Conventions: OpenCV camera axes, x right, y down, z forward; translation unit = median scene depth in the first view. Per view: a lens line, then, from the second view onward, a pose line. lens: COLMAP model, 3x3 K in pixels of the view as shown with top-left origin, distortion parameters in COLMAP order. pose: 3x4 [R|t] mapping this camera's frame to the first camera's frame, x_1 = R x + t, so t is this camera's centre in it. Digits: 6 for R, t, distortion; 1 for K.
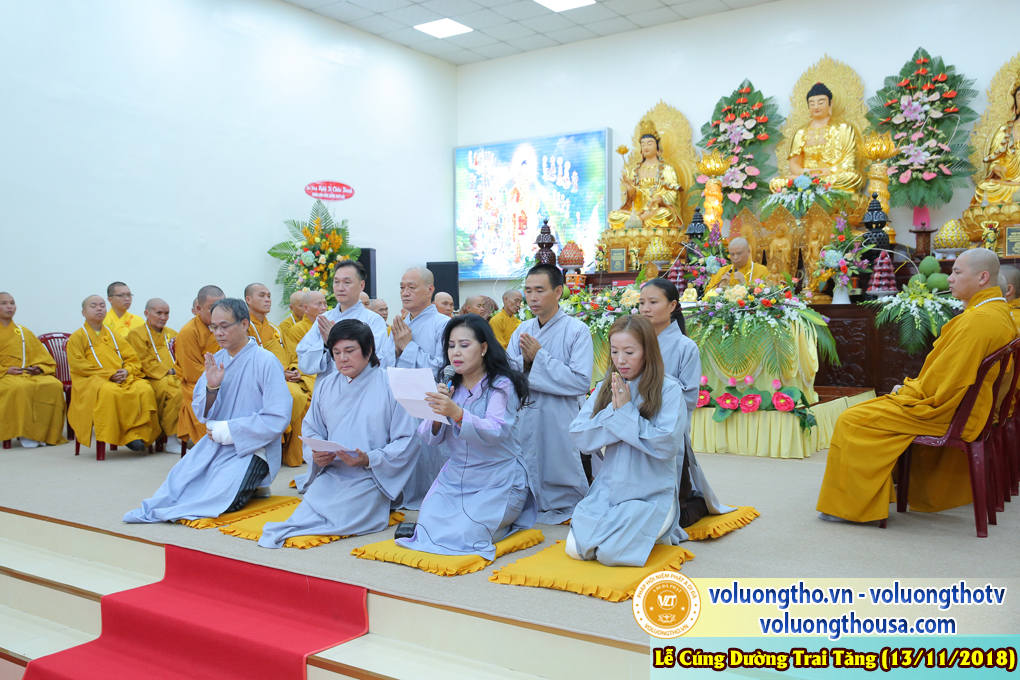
lens RADIAL K [[945.7, 0, 507.6], [0, 945.7, 332.8], [0, 0, 1]] dist [0.009279, 0.000000]
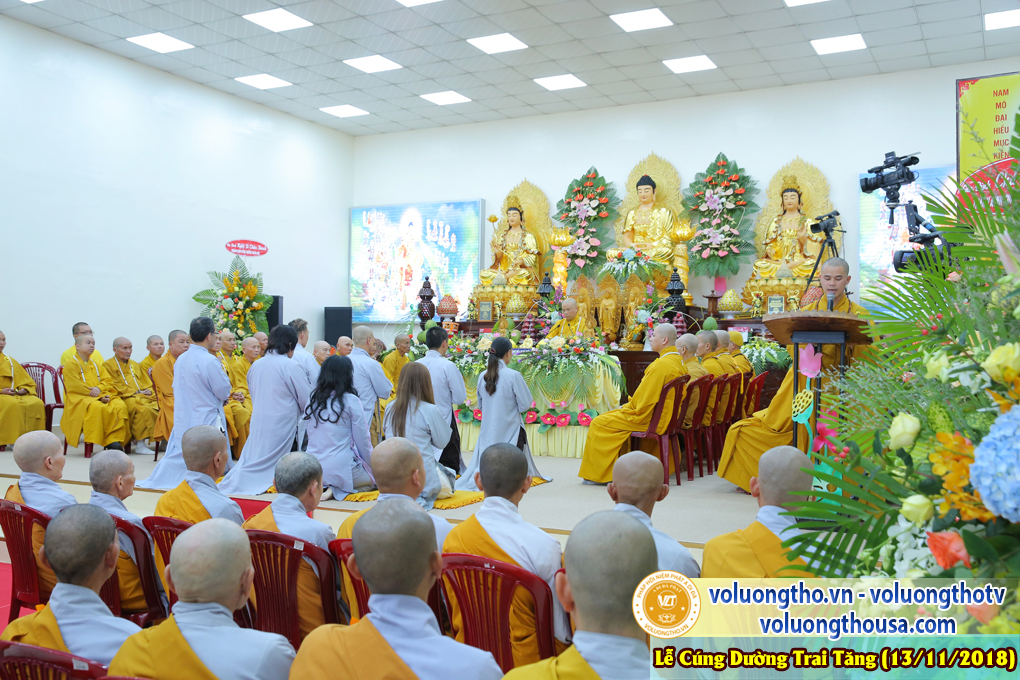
lens RADIAL K [[1034.6, 0, 509.2], [0, 1034.6, 338.4], [0, 0, 1]] dist [0.003006, 0.000000]
pose [[0.993706, 0.020627, 0.110108, 0.000493], [-0.017030, 0.999293, -0.033512, 0.003107], [-0.110722, 0.031426, 0.993354, -0.365607]]
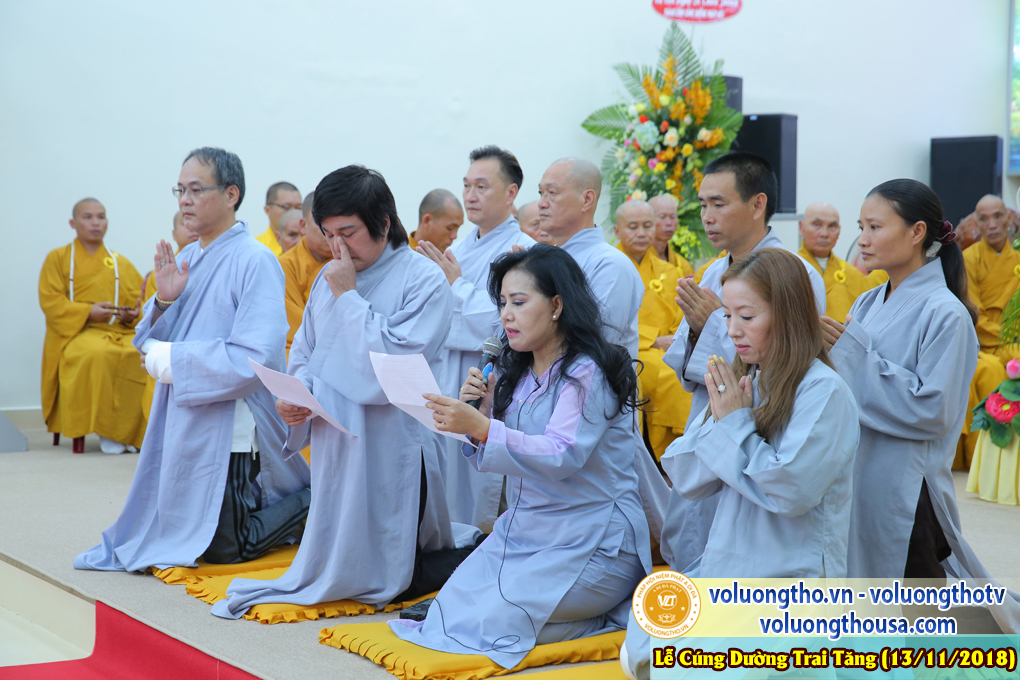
lens RADIAL K [[1964.3, 0, 506.1], [0, 1964.3, 346.1], [0, 0, 1]] dist [0.228477, 0.000000]
pose [[0.907857, 0.035042, -0.417813, 0.193813], [-0.021040, 0.999053, 0.038073, -0.001651], [0.418751, -0.025775, 0.907735, -0.040876]]
